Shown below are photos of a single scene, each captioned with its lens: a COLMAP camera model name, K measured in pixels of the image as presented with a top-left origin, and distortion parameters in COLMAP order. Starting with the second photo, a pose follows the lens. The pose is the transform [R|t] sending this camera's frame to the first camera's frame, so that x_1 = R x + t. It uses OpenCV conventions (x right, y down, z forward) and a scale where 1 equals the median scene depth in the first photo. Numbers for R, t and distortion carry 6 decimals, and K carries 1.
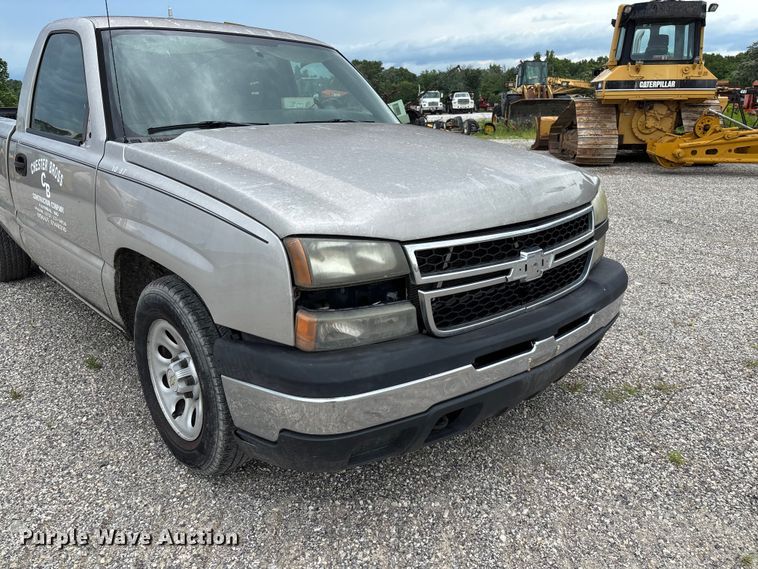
lens RADIAL K [[574.7, 0, 378.1], [0, 574.7, 290.9], [0, 0, 1]] dist [0.064694, -0.077605]
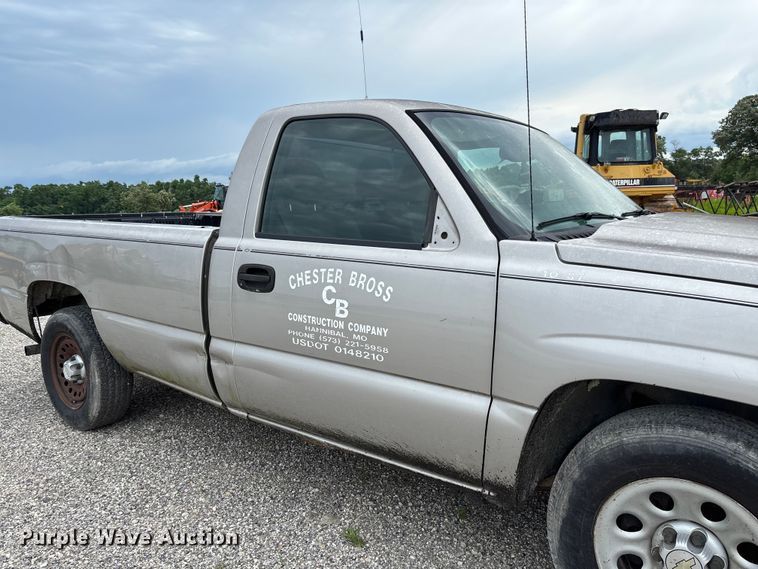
lens RADIAL K [[574.7, 0, 386.2], [0, 574.7, 283.0], [0, 0, 1]] dist [0.064694, -0.077605]
pose [[0.982662, -0.048832, 0.178862, -0.750254], [0.080733, 0.981131, -0.175682, -0.078541], [-0.166909, 0.187076, 0.968062, 0.289761]]
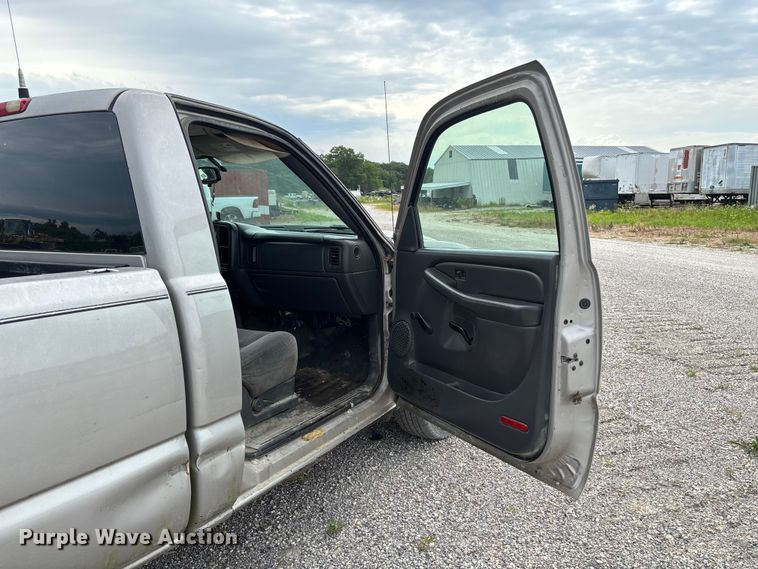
lens RADIAL K [[574.7, 0, 385.9], [0, 574.7, 282.7], [0, 0, 1]] dist [0.064694, -0.077605]
pose [[-0.298254, -0.133712, 0.945075, -1.616259], [0.316067, 0.920442, 0.229973, -0.459619], [-0.900637, 0.367297, -0.232264, 1.316316]]
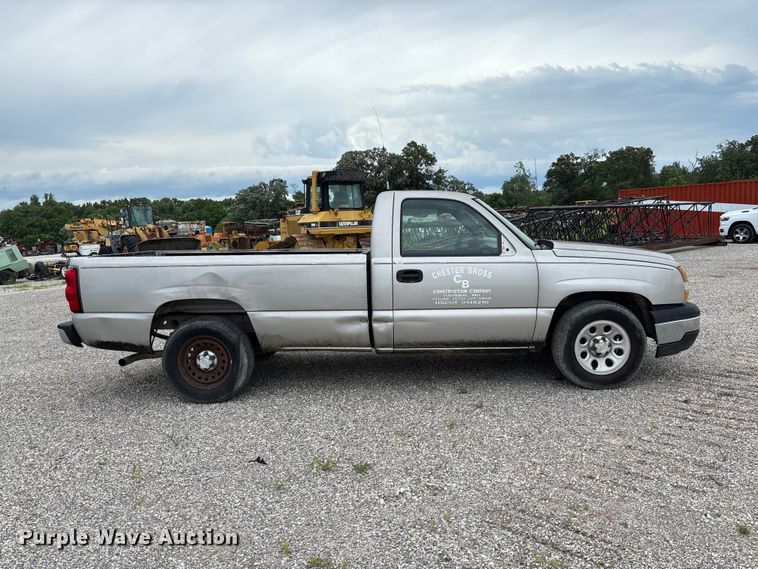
lens RADIAL K [[574.7, 0, 382.5], [0, 574.7, 299.0], [0, 0, 1]] dist [0.064694, -0.077605]
pose [[0.699484, -0.115056, 0.705325, -2.314419], [0.262663, 0.959266, -0.104008, -0.014440], [-0.664628, 0.258015, 0.701212, -0.056039]]
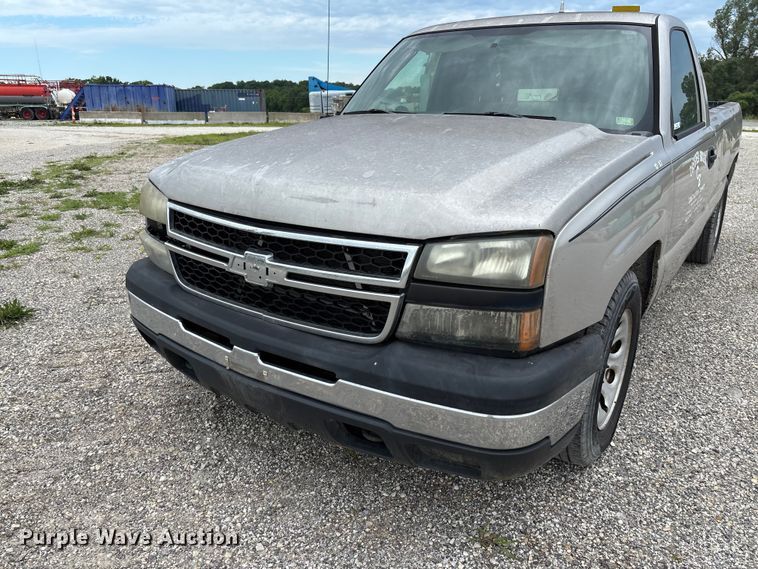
lens RADIAL K [[574.7, 0, 380.5], [0, 574.7, 283.8], [0, 0, 1]] dist [0.064694, -0.077605]
pose [[0.235851, 0.301304, -0.923899, 1.004112], [-0.304833, 0.925673, 0.224066, -0.246944], [0.922741, 0.228789, 0.310168, 0.775857]]
